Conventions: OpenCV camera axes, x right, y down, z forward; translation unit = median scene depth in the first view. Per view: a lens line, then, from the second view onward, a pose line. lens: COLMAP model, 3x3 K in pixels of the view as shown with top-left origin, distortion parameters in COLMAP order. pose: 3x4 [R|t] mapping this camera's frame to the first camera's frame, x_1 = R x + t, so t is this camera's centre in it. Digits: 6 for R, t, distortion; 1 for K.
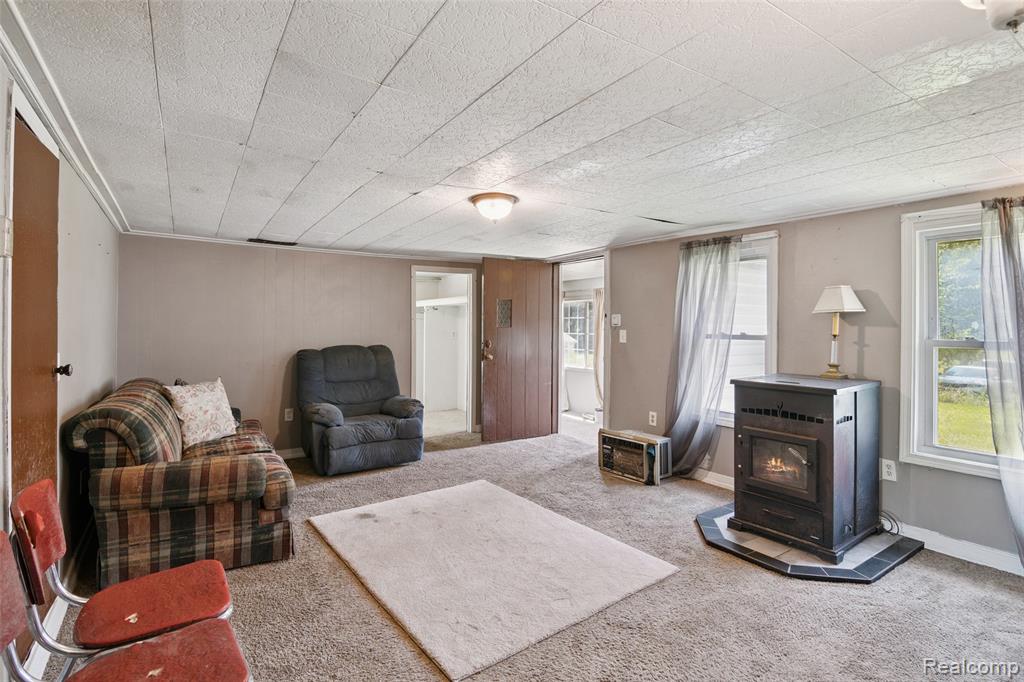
lens RADIAL K [[503.1, 0, 519.3], [0, 503.1, 321.8], [0, 0, 1]] dist [-0.003135, -0.007604]
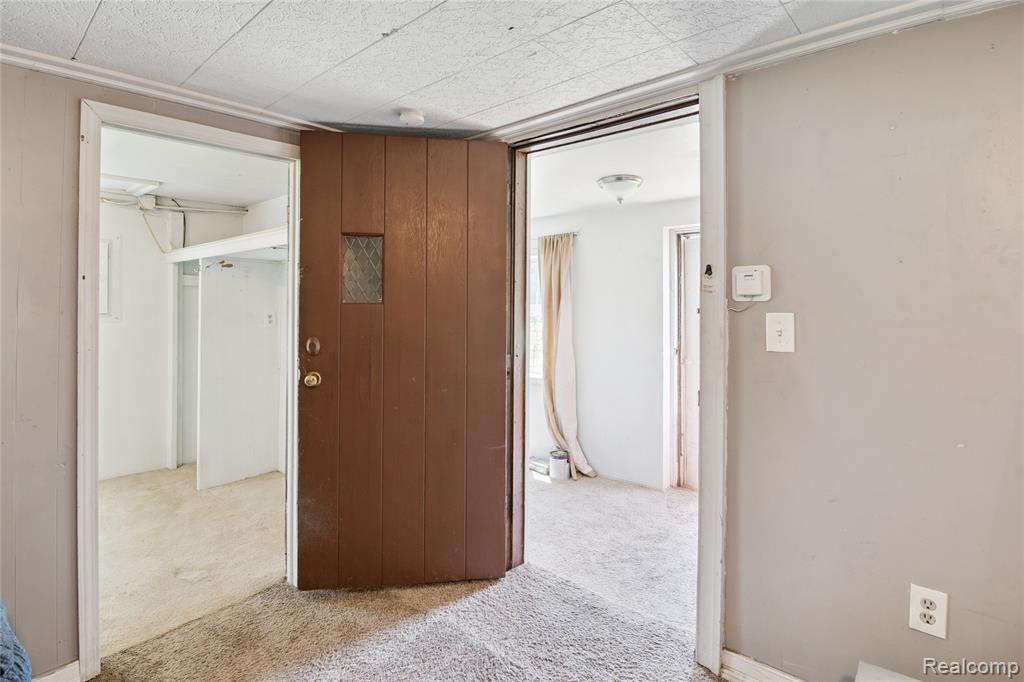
lens RADIAL K [[510.9, 0, 509.6], [0, 510.9, 295.5], [0, 0, 1]] dist [-0.001552, -0.000359]
pose [[0.966655, 0.002041, 0.256073, -0.048512], [-0.001969, 0.999998, -0.000536, 0.005480], [-0.256073, 0.000014, 0.966657, 0.707584]]
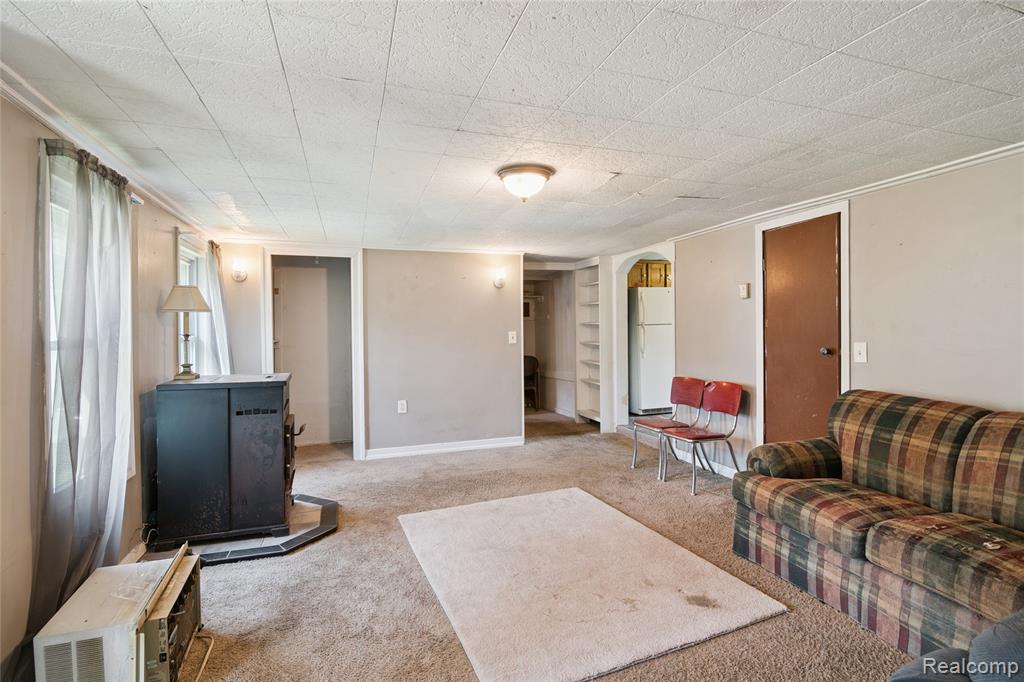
lens RADIAL K [[489.9, 0, 512.0], [0, 489.9, 341.0], [0, 0, 1]] dist [-0.001554, -0.000274]
pose [[-0.964429, -0.001938, 0.264334, -0.155171], [0.005320, 0.999628, 0.026740, 0.008846], [-0.264288, 0.027196, -0.964060, 1.134479]]
